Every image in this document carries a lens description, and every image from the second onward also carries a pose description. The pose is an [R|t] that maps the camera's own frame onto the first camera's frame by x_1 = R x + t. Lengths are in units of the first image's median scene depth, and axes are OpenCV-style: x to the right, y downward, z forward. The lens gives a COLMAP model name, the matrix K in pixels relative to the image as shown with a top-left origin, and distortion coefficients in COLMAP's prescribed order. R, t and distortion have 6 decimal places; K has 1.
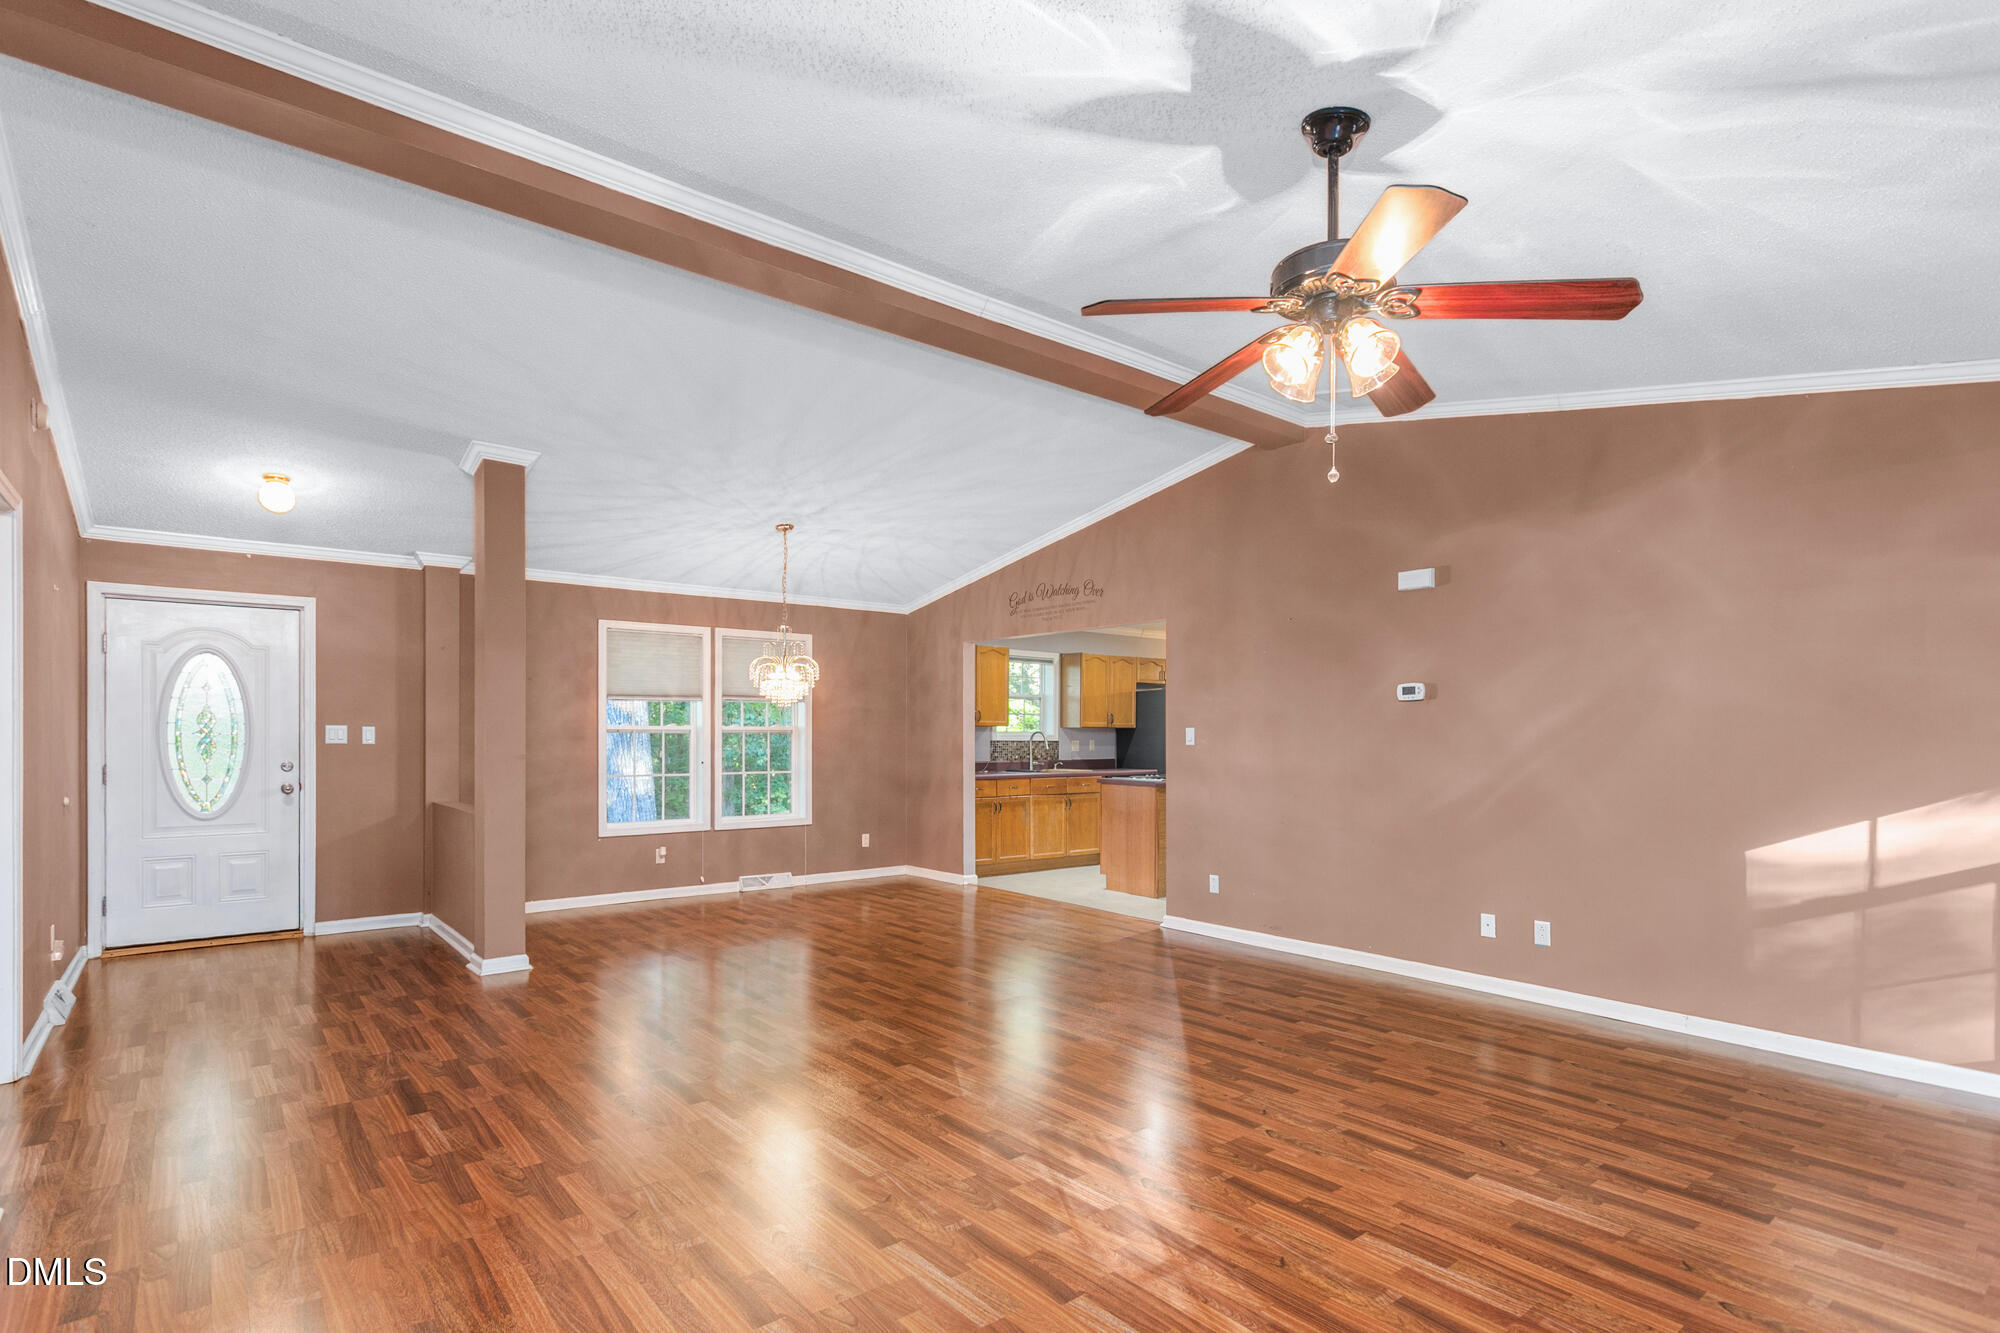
lens RADIAL K [[986.7, 0, 995.5], [0, 986.7, 734.8], [0, 0, 1]] dist [0.000471, 0.000205]
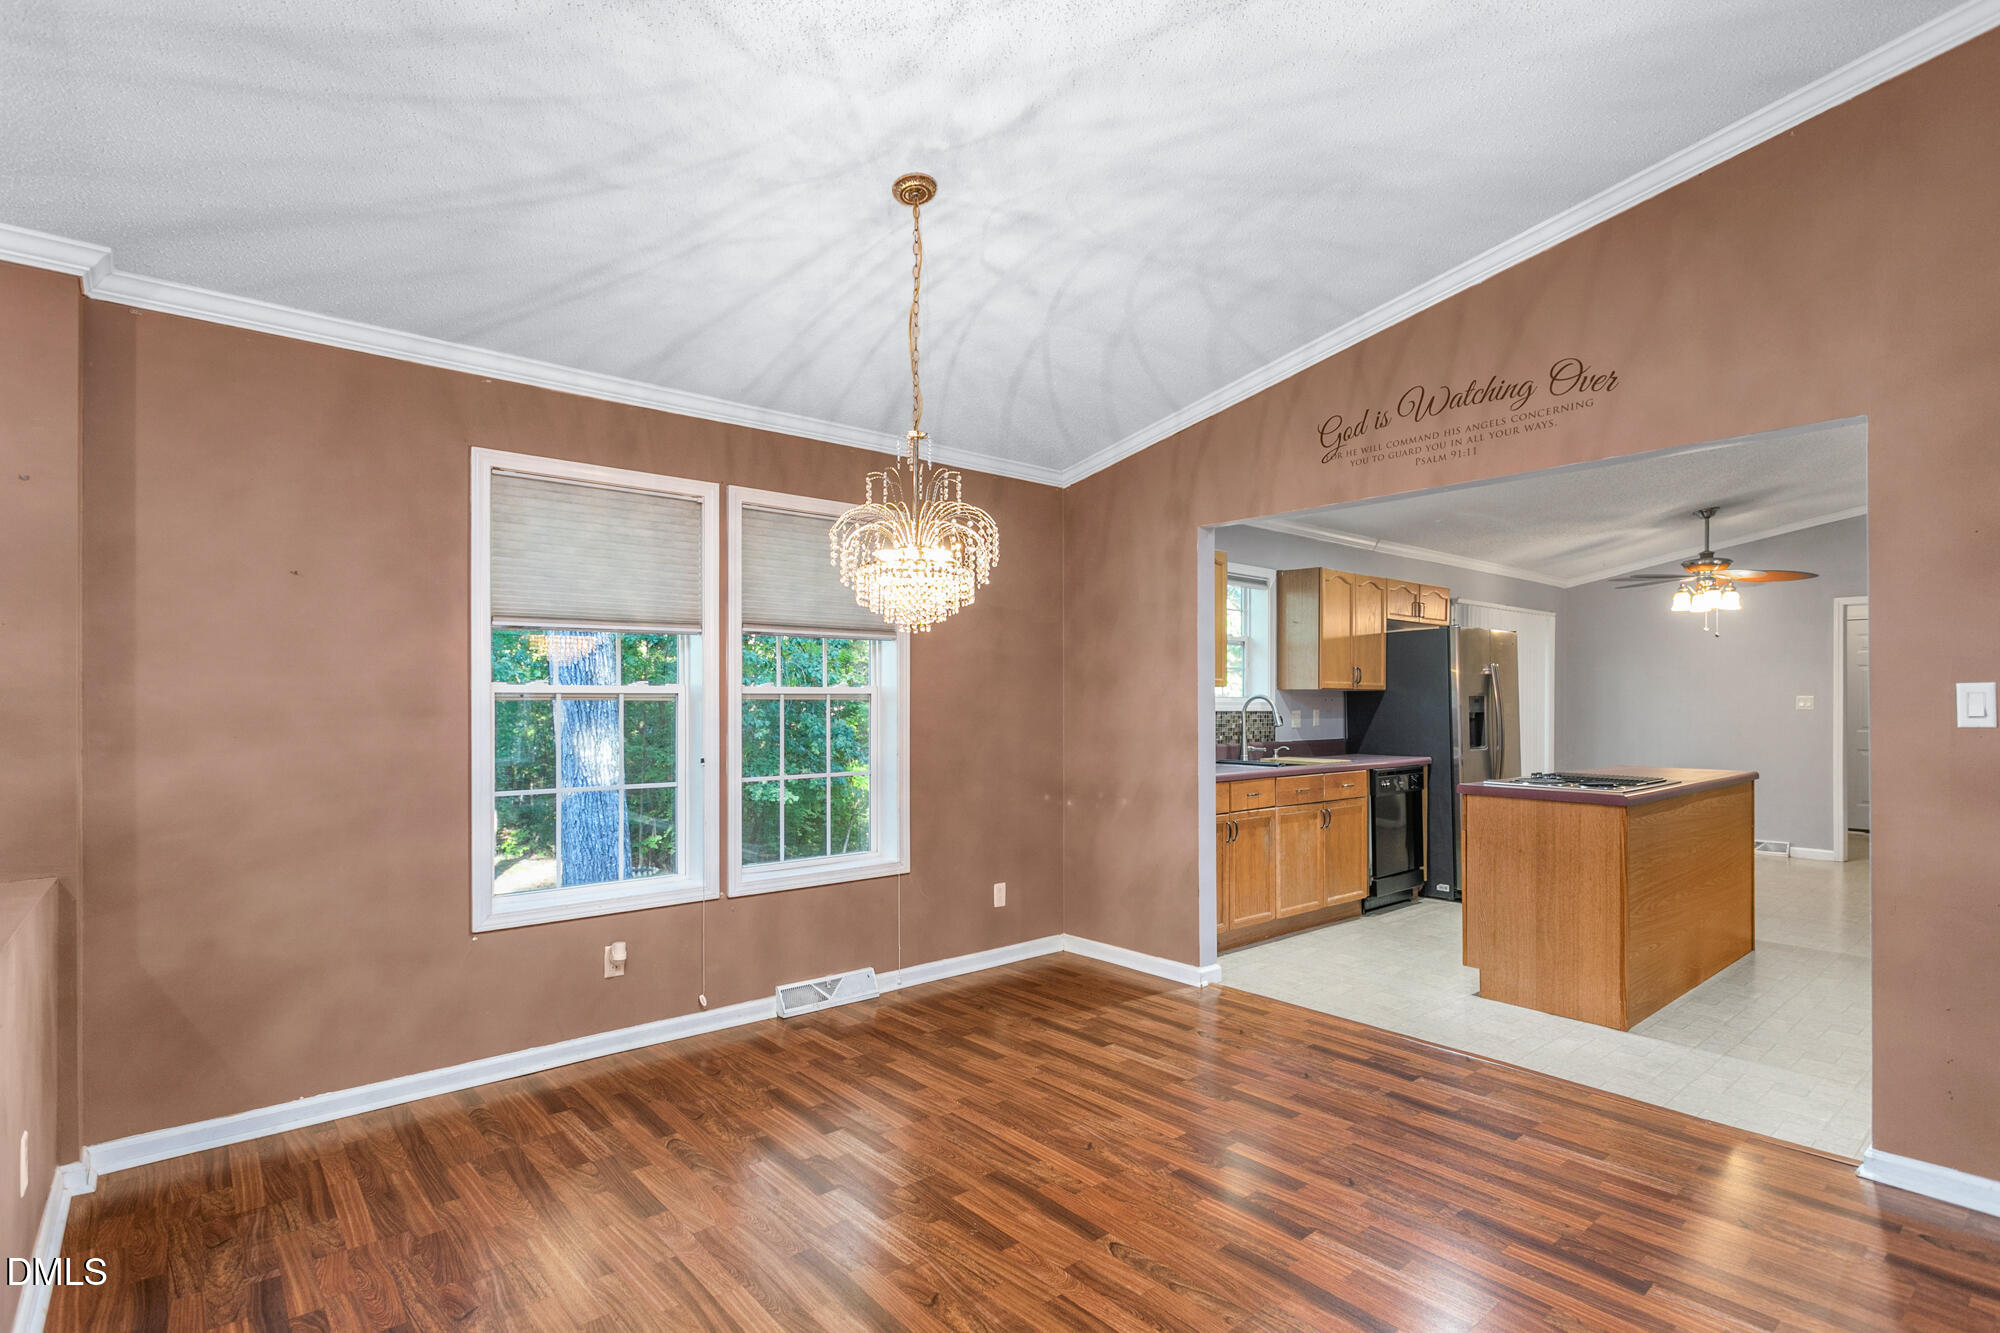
lens RADIAL K [[967.8, 0, 1003.5], [0, 967.8, 702.4], [0, 0, 1]] dist [-0.000504, 0.000261]
pose [[0.999607, -0.002595, 0.027921, -0.163279], [0.002571, 0.999996, 0.000888, -0.000572], [-0.027924, -0.000815, 0.999610, 0.522304]]
